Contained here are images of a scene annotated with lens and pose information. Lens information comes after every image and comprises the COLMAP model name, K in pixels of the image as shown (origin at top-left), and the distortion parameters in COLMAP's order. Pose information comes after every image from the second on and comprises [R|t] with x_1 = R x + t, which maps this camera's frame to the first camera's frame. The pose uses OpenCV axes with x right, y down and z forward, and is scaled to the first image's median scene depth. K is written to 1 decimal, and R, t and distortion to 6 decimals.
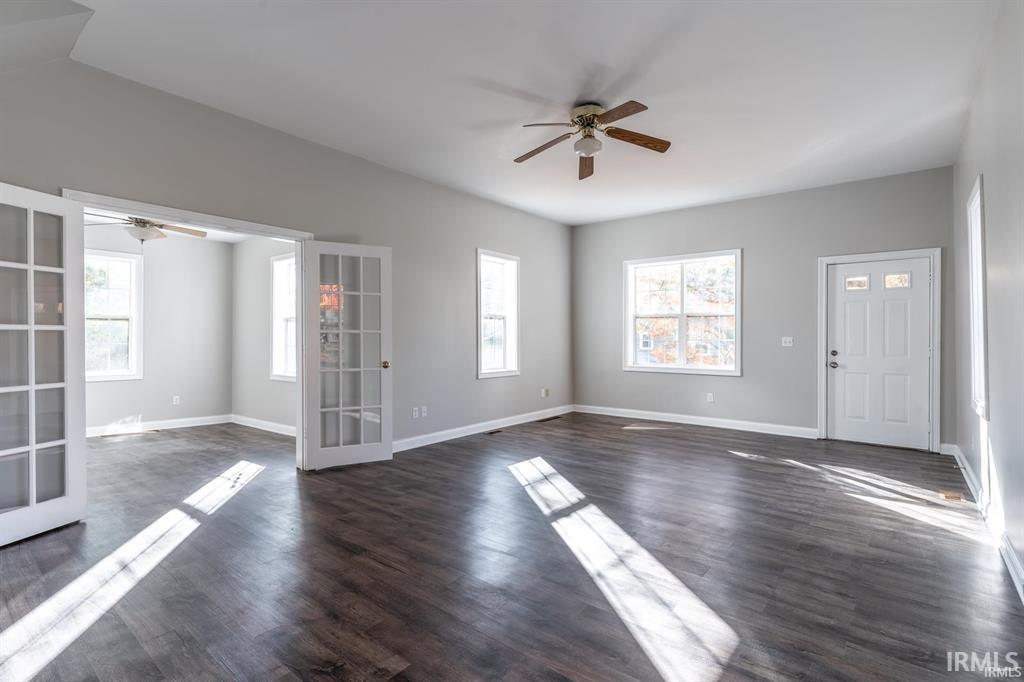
lens RADIAL K [[498.0, 0, 512.3], [0, 498.0, 339.2], [0, 0, 1]] dist [-0.000265, 0.000752]
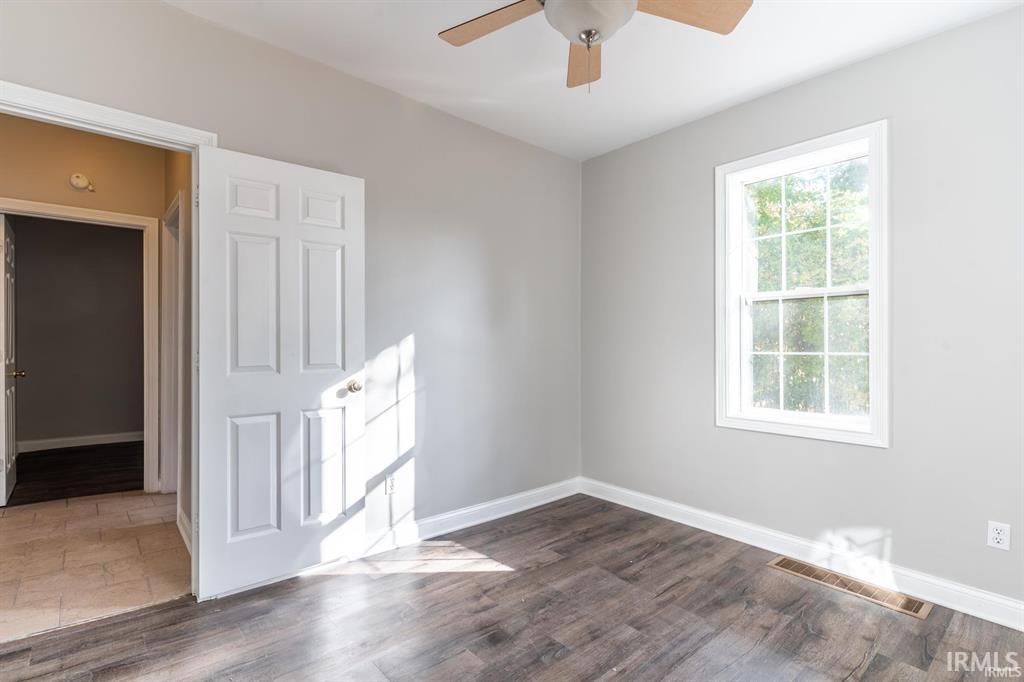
lens RADIAL K [[498.0, 0, 505.7], [0, 498.0, 340.2], [0, 0, 1]] dist [-0.000265, 0.000752]
pose [[-0.164065, -0.009704, -0.986402, -0.424580], [-0.000065, 0.999952, -0.009827, 0.002767], [0.986449, -0.001548, -0.164058, 1.017258]]
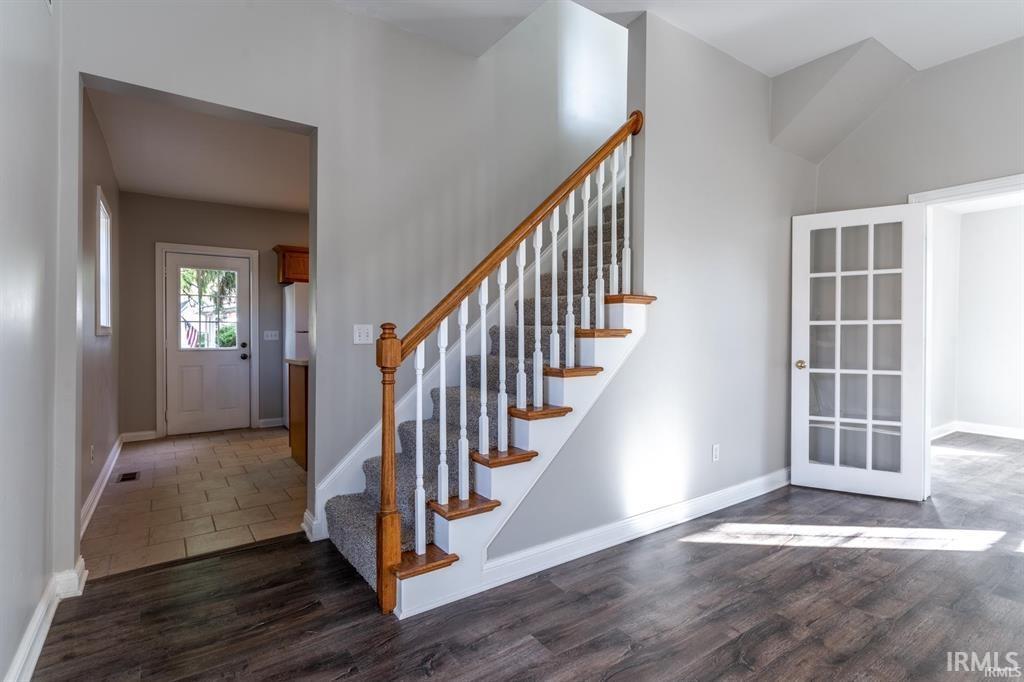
lens RADIAL K [[498.0, 0, 515.5], [0, 498.0, 339.5], [0, 0, 1]] dist [-0.000265, 0.000752]
pose [[-0.274779, 0.011408, -0.961440, 0.244167], [-0.005132, 0.999898, 0.013331, 0.003471], [0.961494, 0.008597, -0.274692, 0.288637]]
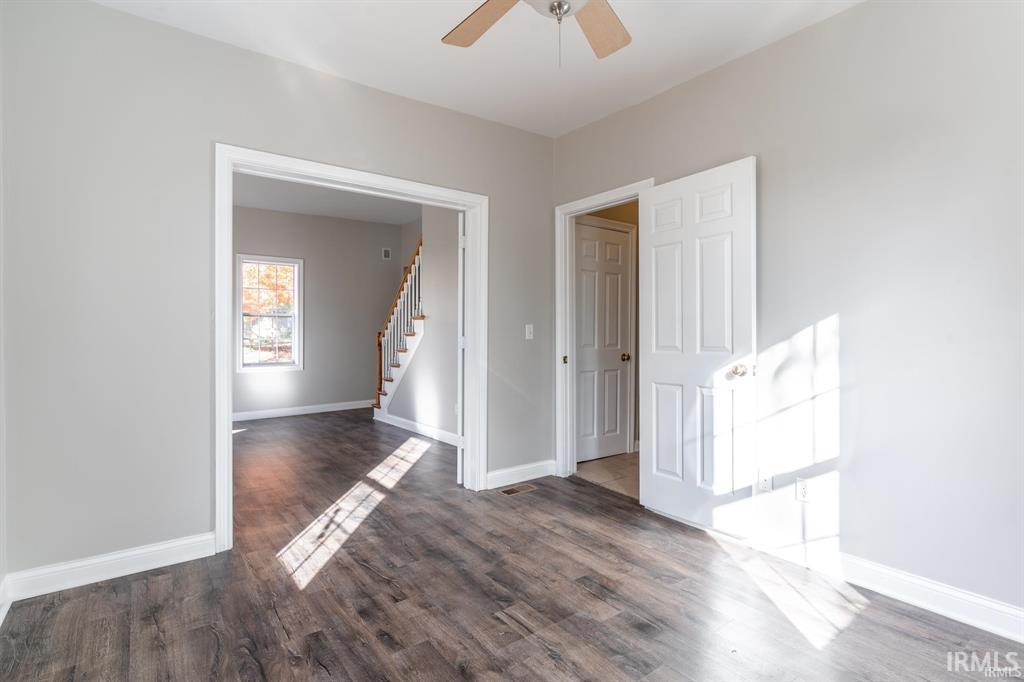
lens RADIAL K [[498.0, 0, 504.9], [0, 498.0, 339.0], [0, 0, 1]] dist [-0.000265, 0.000752]
pose [[-0.968854, -0.002302, 0.247623, -0.800724], [-0.000817, 0.999981, 0.006100, 0.009705], [-0.247632, 0.005708, -0.968837, 1.338730]]
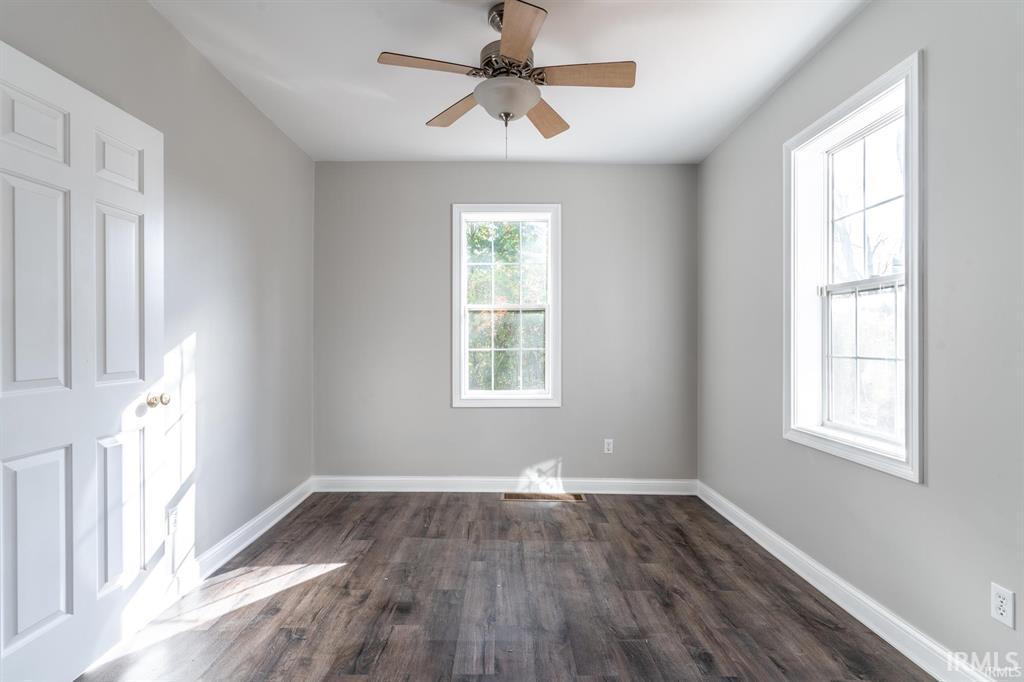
lens RADIAL K [[498.0, 0, 517.1], [0, 498.0, 341.0], [0, 0, 1]] dist [-0.000265, 0.000752]
pose [[0.656298, -0.004296, -0.754489, -0.416393], [0.003787, 0.999990, -0.002400, 0.000334], [0.754492, -0.001282, 0.656308, 0.733871]]
